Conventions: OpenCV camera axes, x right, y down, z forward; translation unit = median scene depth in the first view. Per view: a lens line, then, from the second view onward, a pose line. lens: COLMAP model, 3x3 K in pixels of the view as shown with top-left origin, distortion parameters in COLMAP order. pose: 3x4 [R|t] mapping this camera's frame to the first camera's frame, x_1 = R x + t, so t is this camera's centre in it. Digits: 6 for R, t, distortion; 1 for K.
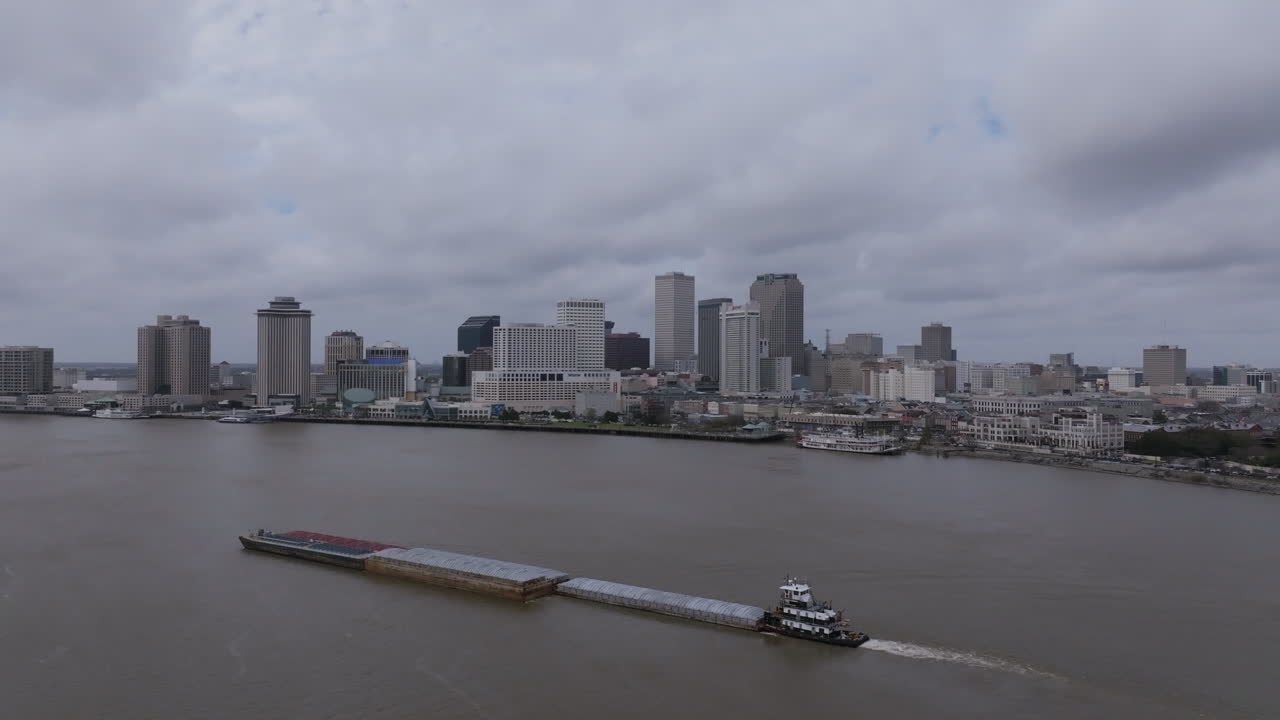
lens RADIAL K [[983.8, 0, 640.0], [0, 983.8, 360.0], [0, 0, 1]] dist [-0.000306, -0.000603]
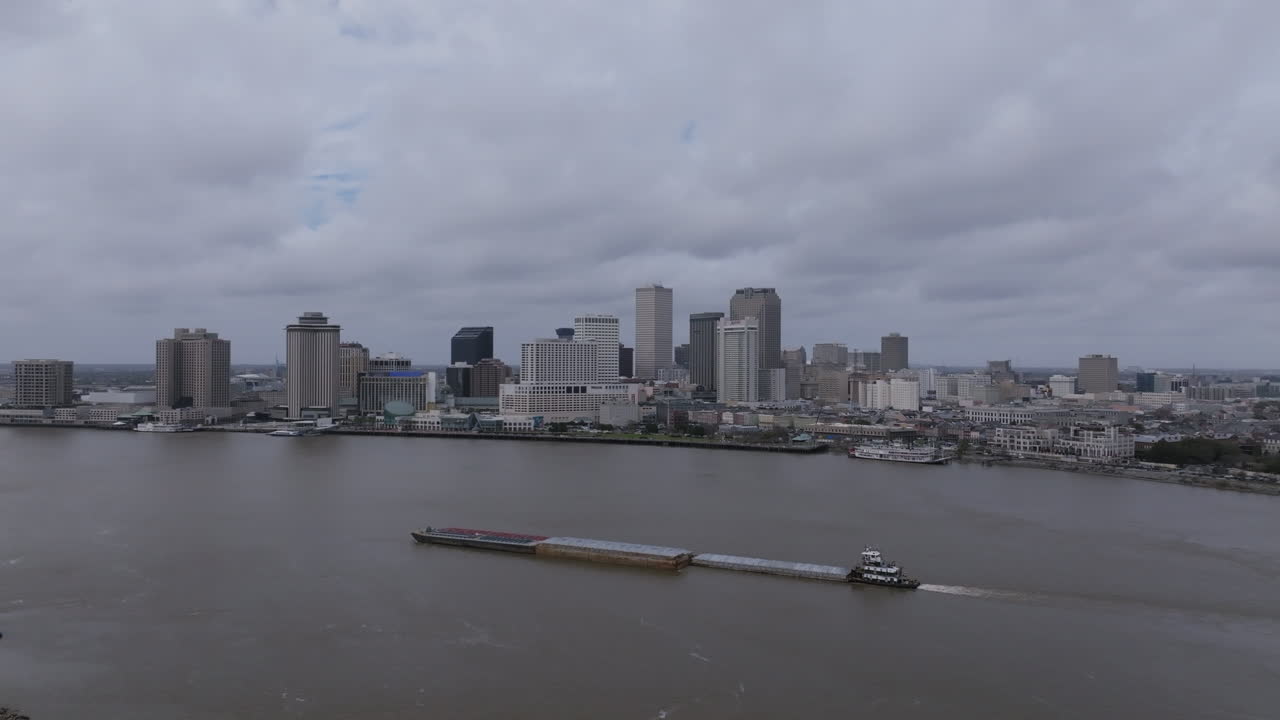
lens RADIAL K [[983.8, 0, 640.0], [0, 983.8, 360.0], [0, 0, 1]] dist [-0.000306, -0.000603]
pose [[0.995524, -0.000096, 0.094513, -0.120327], [0.000008, 1.000000, 0.000934, -0.015338], [-0.094513, -0.000930, 0.995523, -0.062572]]
